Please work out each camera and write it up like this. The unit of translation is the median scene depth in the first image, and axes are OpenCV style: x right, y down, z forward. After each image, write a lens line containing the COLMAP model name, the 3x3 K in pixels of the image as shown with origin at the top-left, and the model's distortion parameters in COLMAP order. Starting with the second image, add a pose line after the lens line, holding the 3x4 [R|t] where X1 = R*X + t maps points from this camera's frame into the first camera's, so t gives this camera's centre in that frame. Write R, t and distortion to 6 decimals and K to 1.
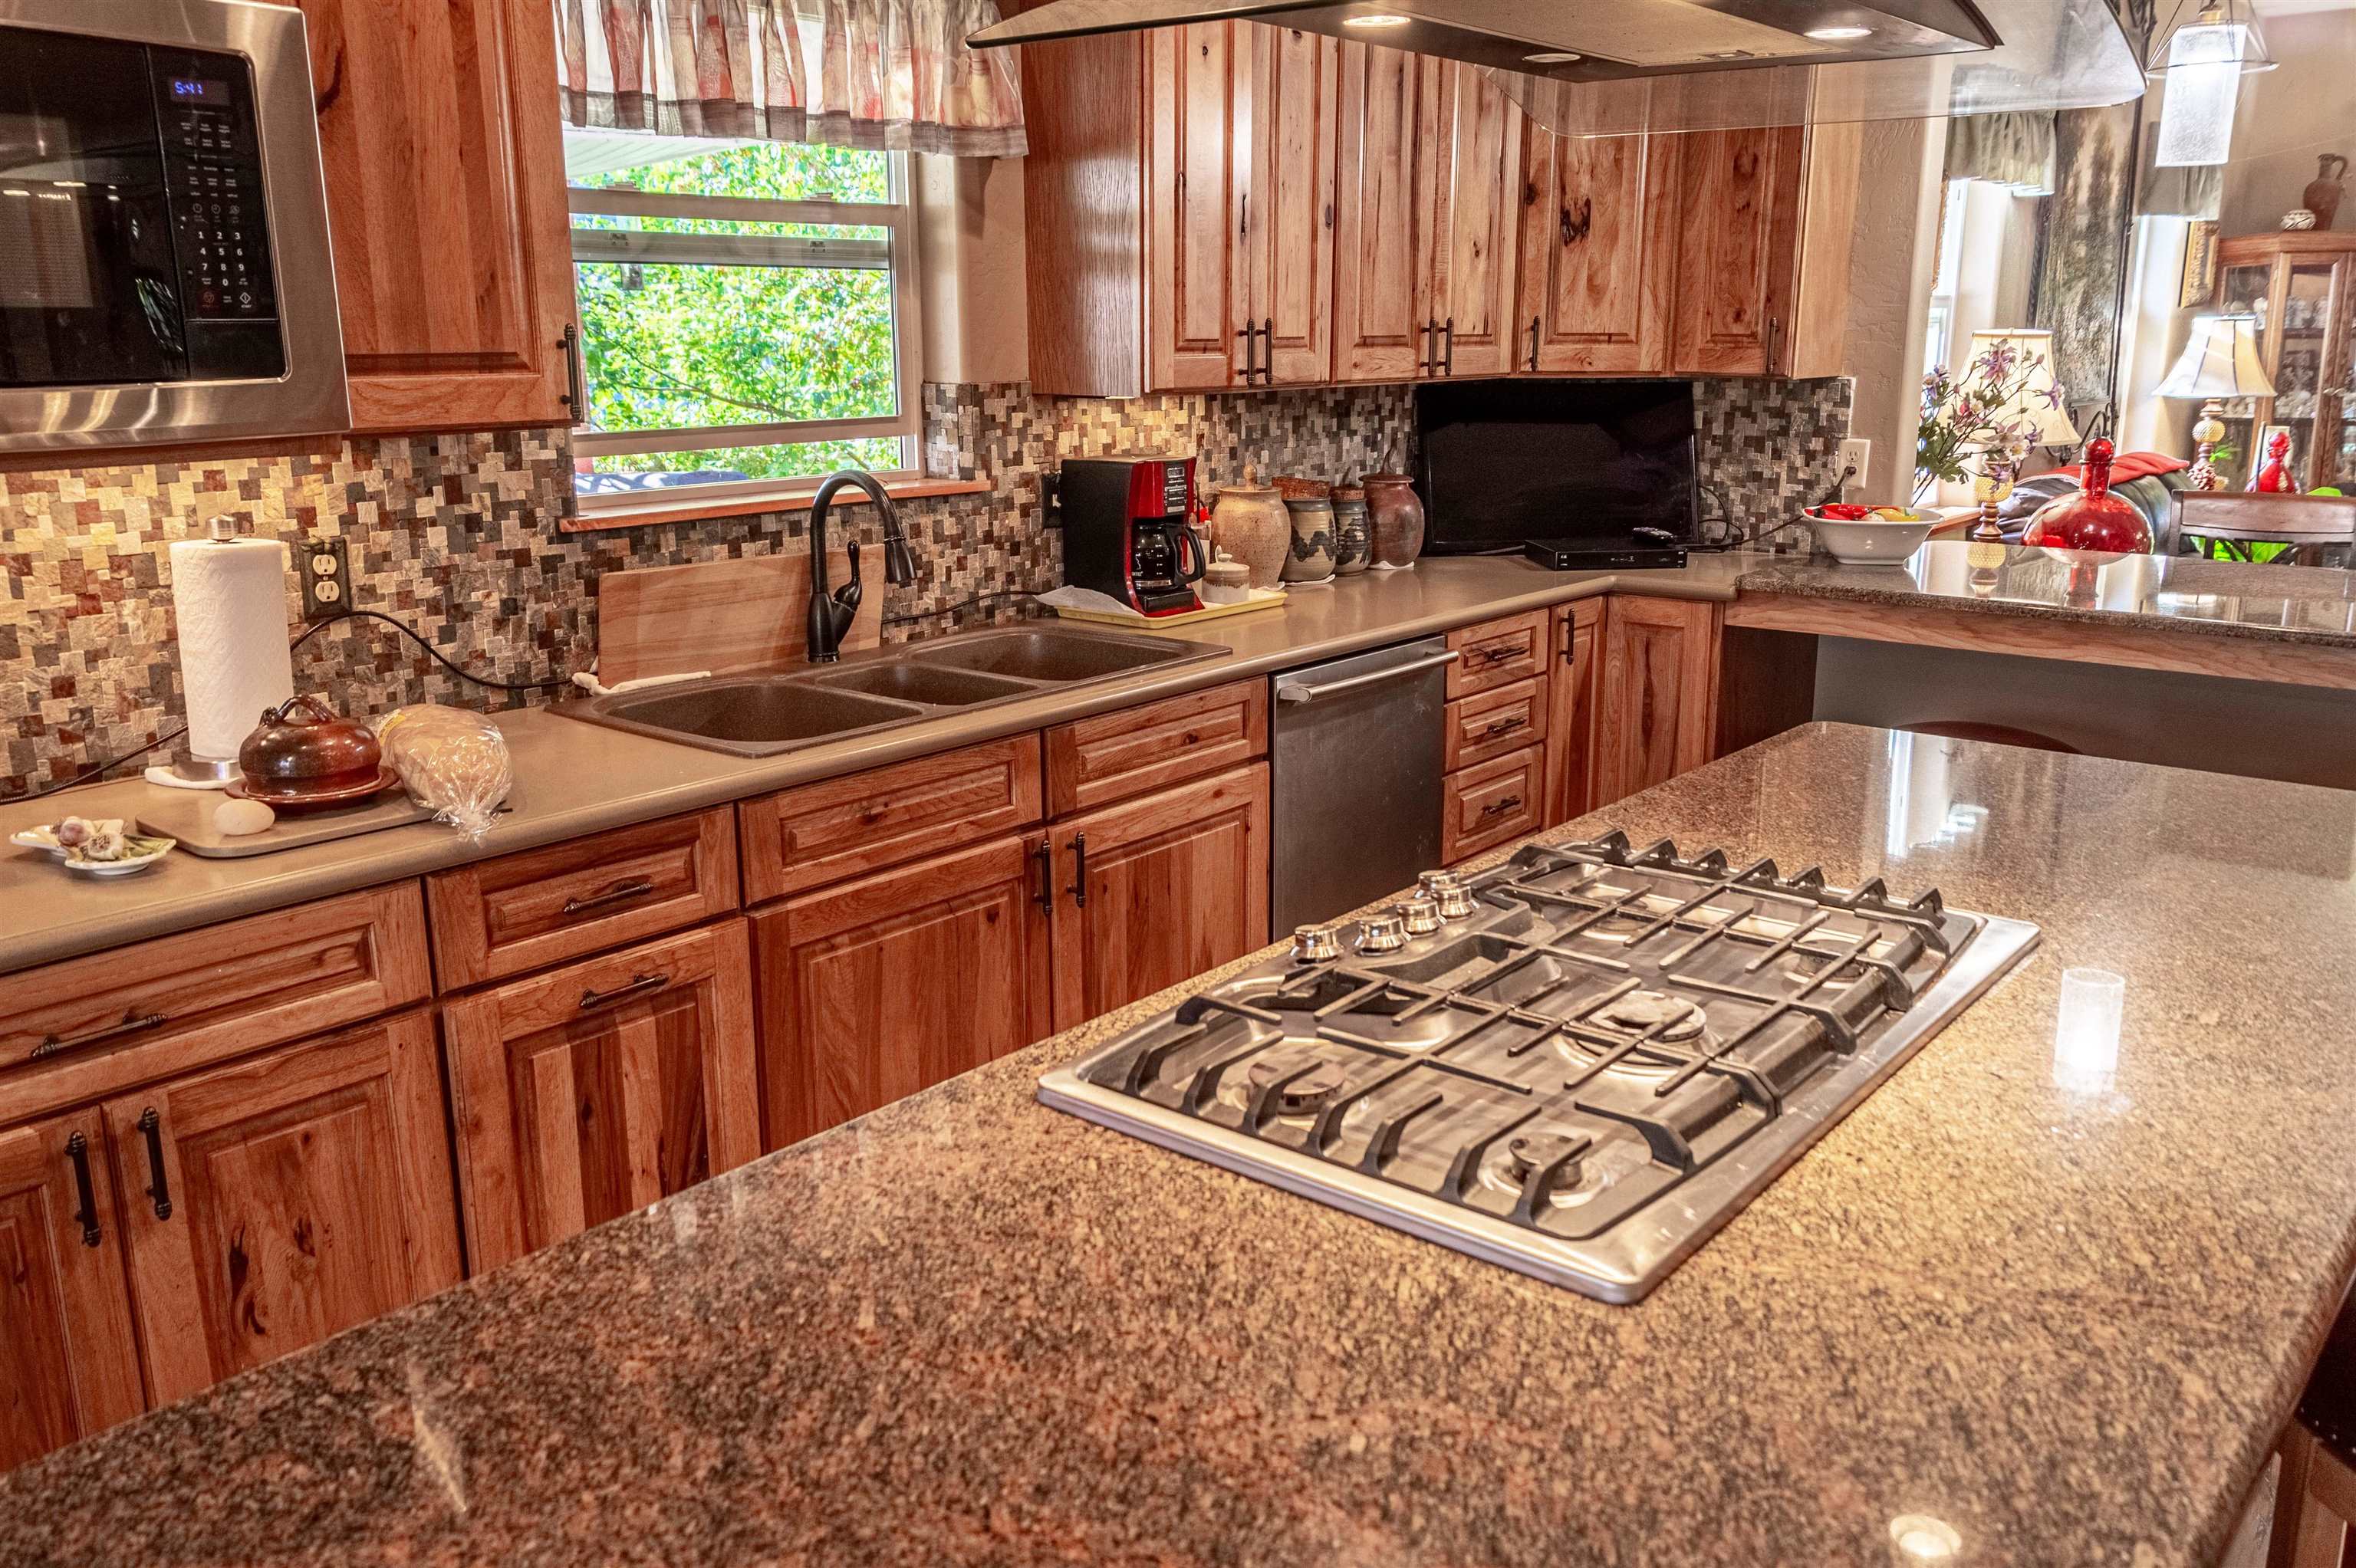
lens RADIAL K [[1853.1, 0, 1168.2], [0, 1853.1, 788.5], [0, 0, 1]] dist [0.002424, 0.001405]
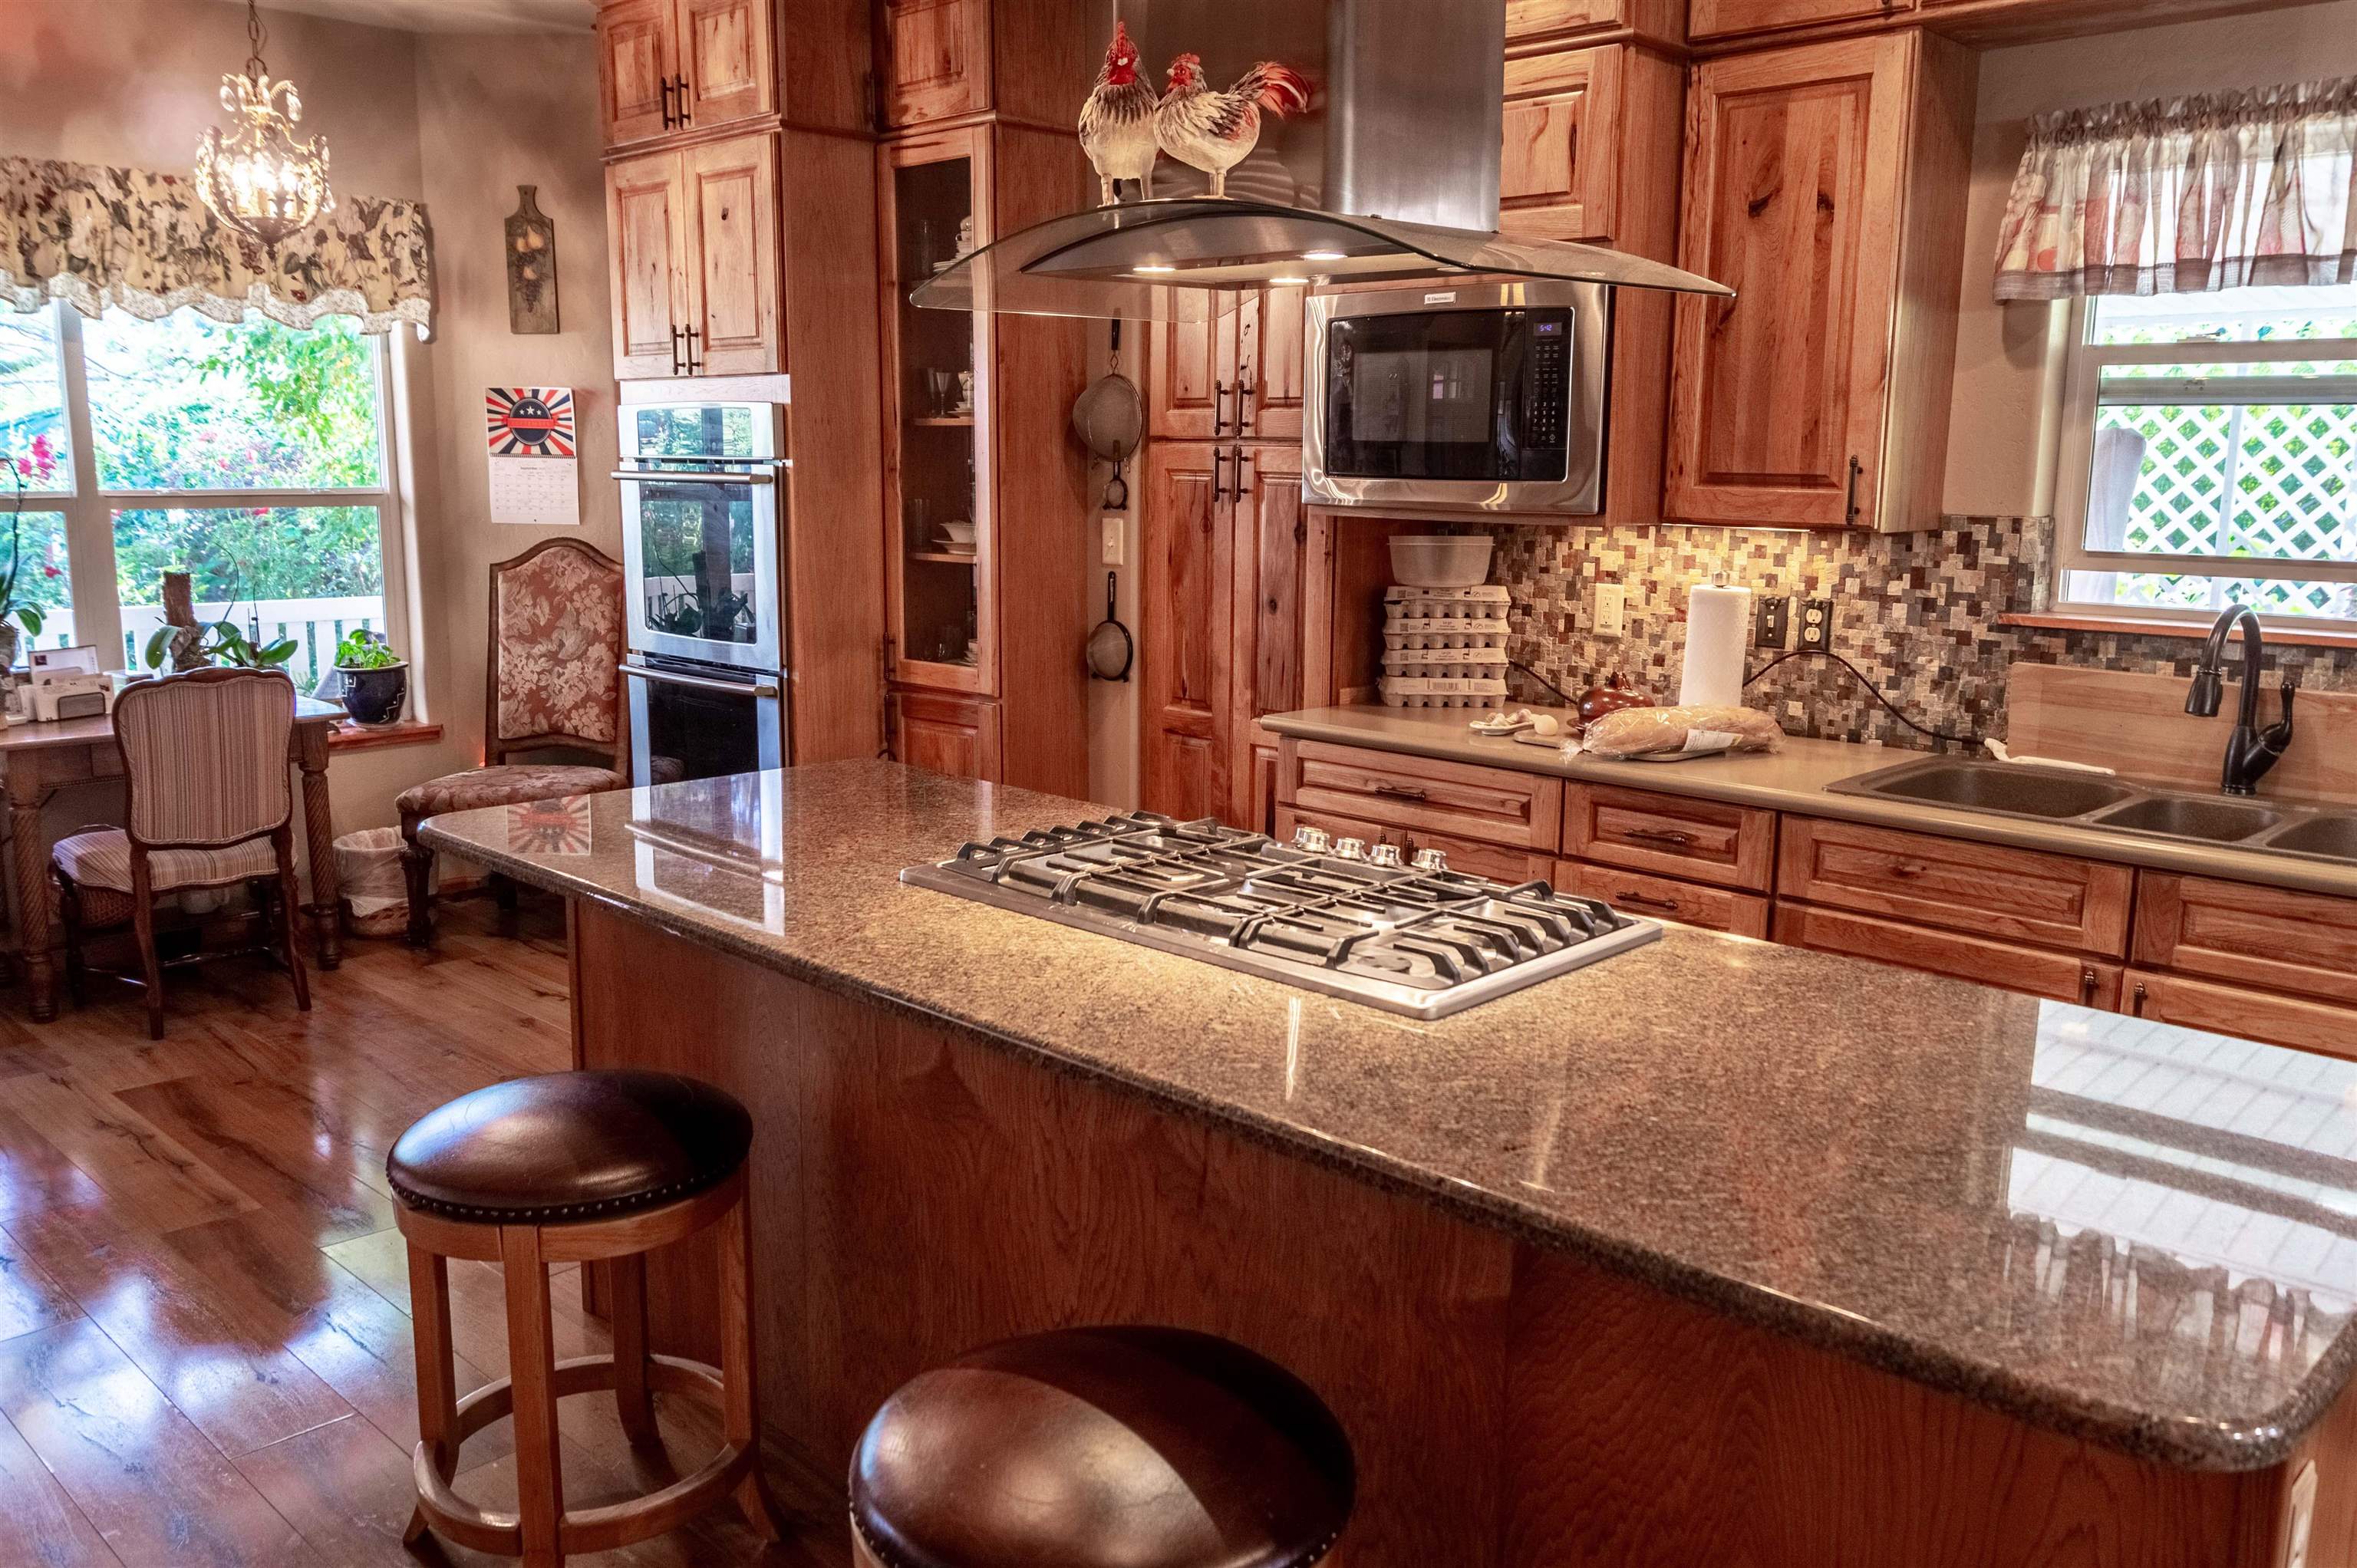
lens RADIAL K [[1853.9, 0, 1168.7], [0, 1853.9, 788.5], [0, 0, 1]] dist [0.002424, 0.001405]
pose [[-0.072929, 0.187194, -0.979612, 0.768865], [-0.253877, 0.946387, 0.199746, -0.114628], [0.964483, 0.263269, -0.021495, 0.425971]]
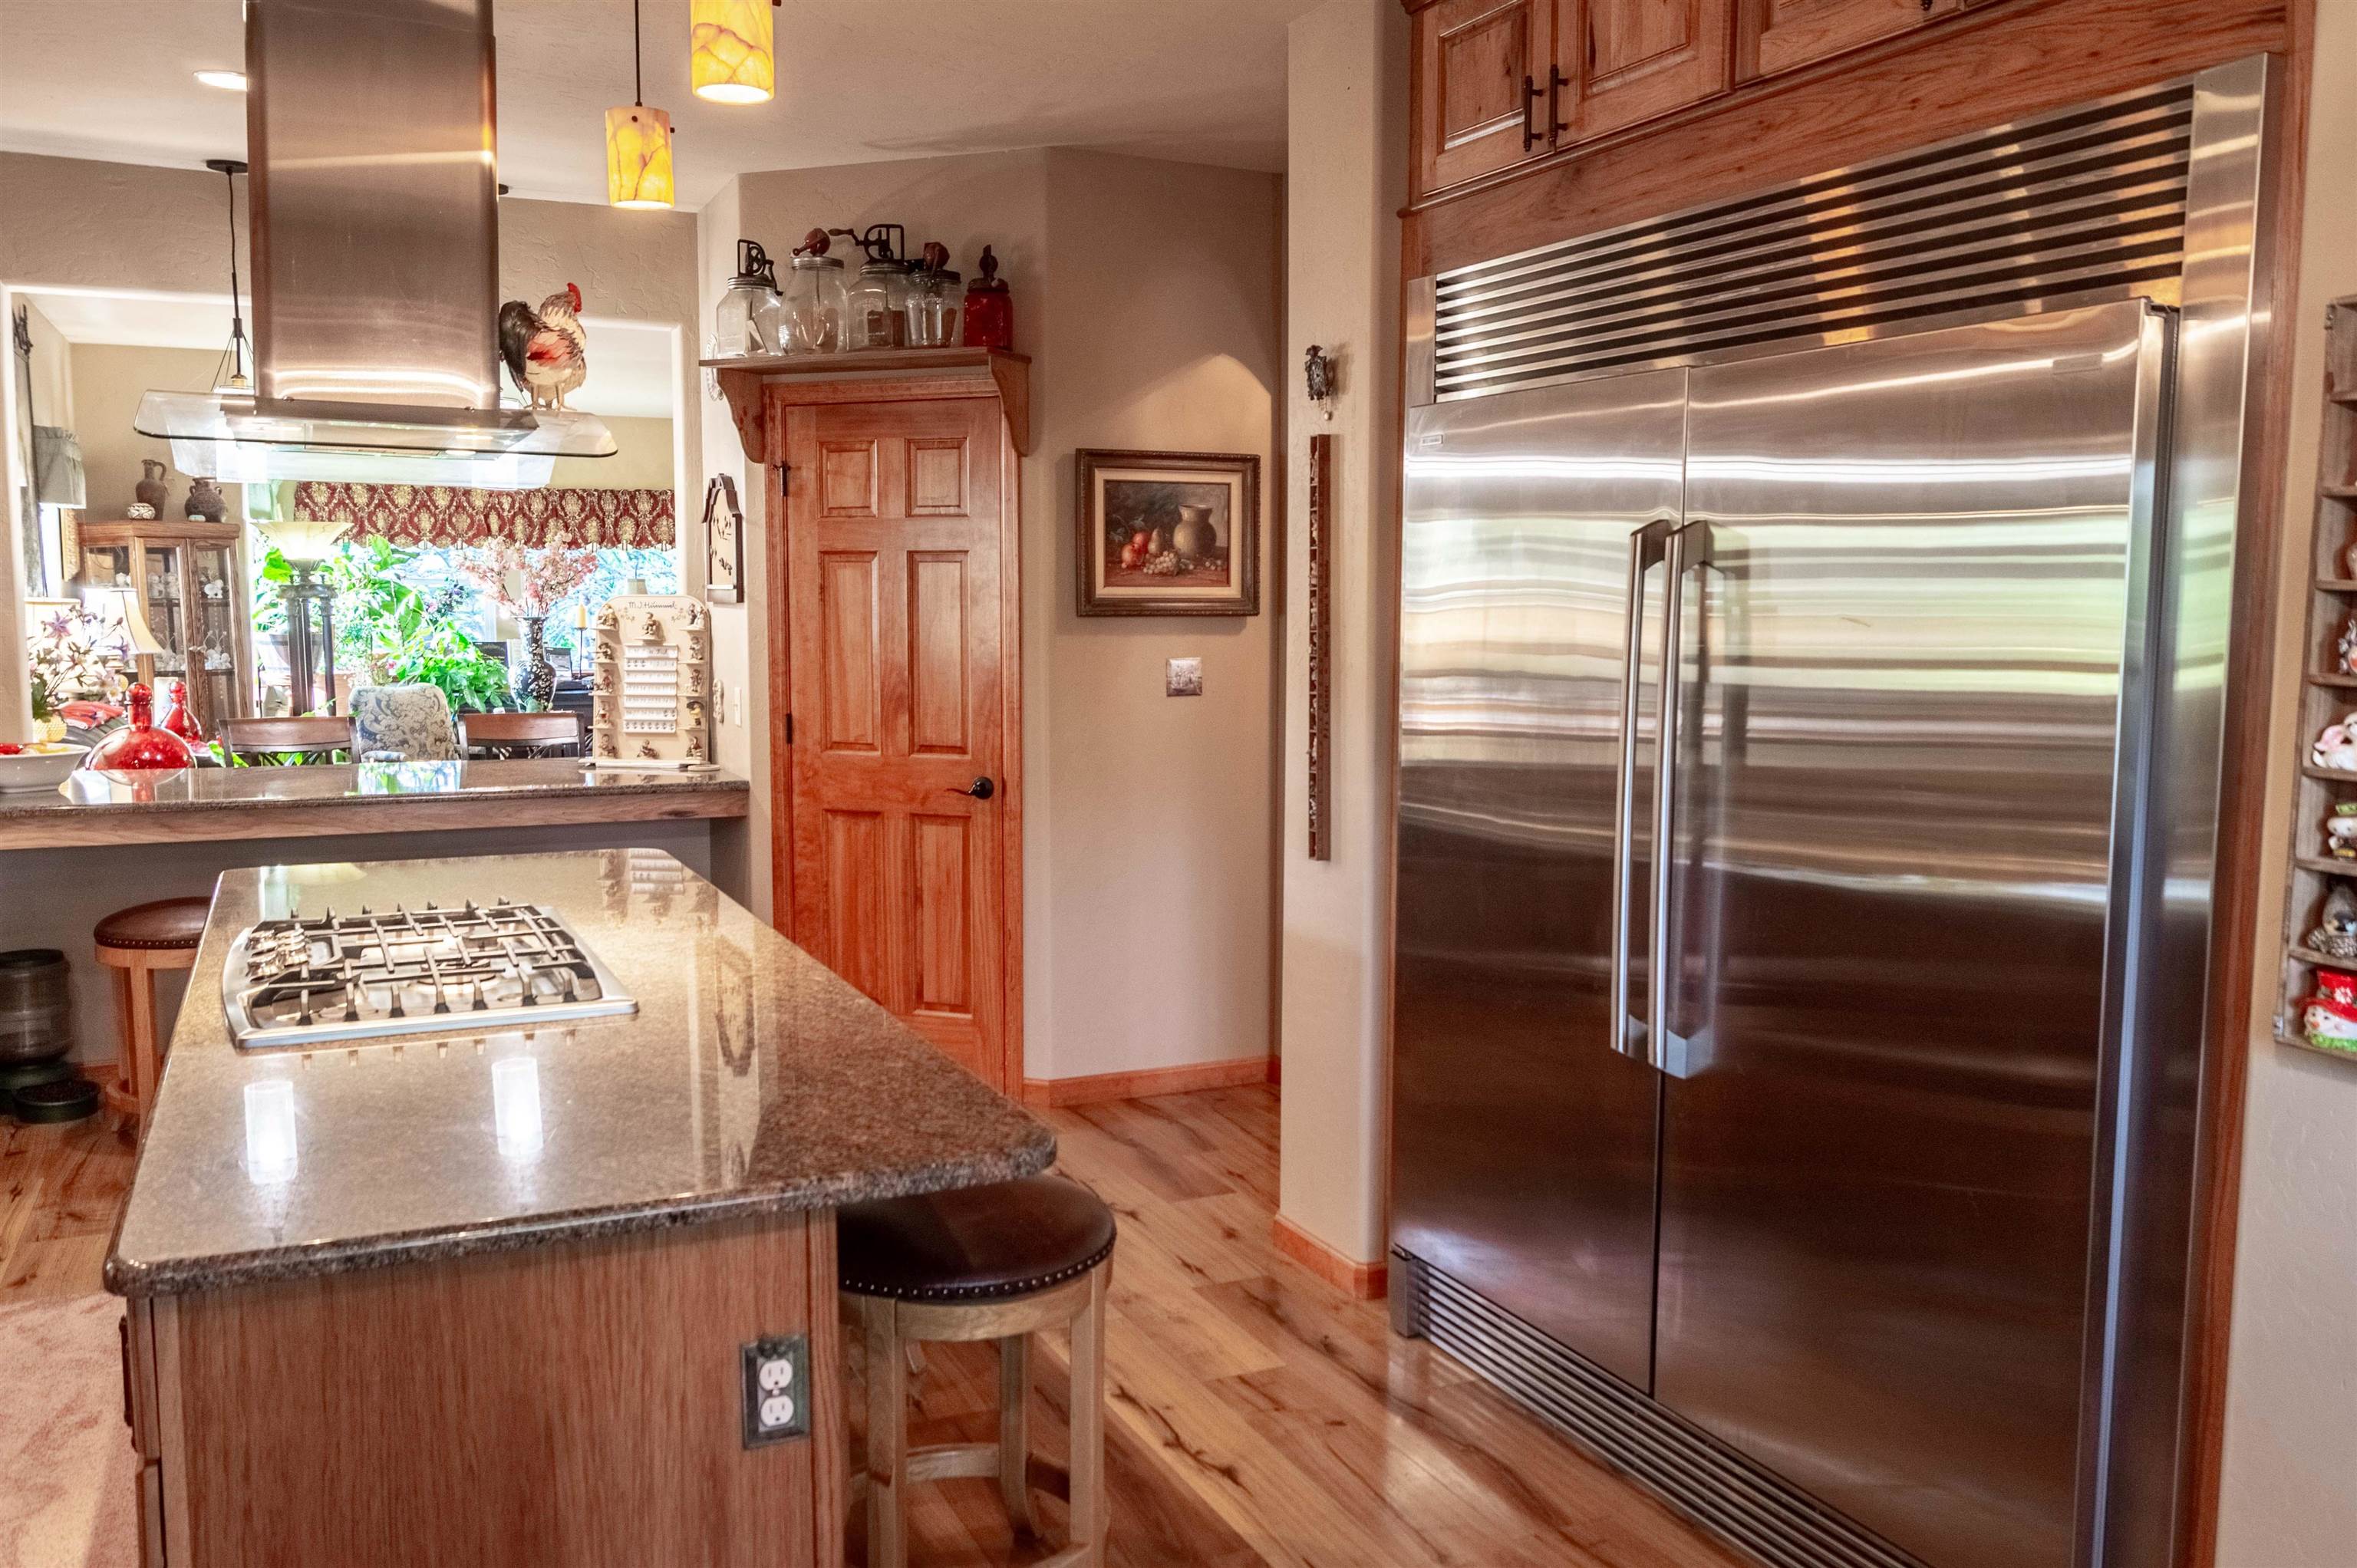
lens RADIAL K [[1905.4, 0, 1178.5], [0, 1905.4, 784.0], [0, 0, 1]] dist [0.012938, 0.005254]
pose [[0.426850, -0.083127, 0.900494, -0.495165], [0.214728, 0.976605, -0.011632, 0.056563], [-0.878459, 0.198326, 0.434714, -0.212965]]
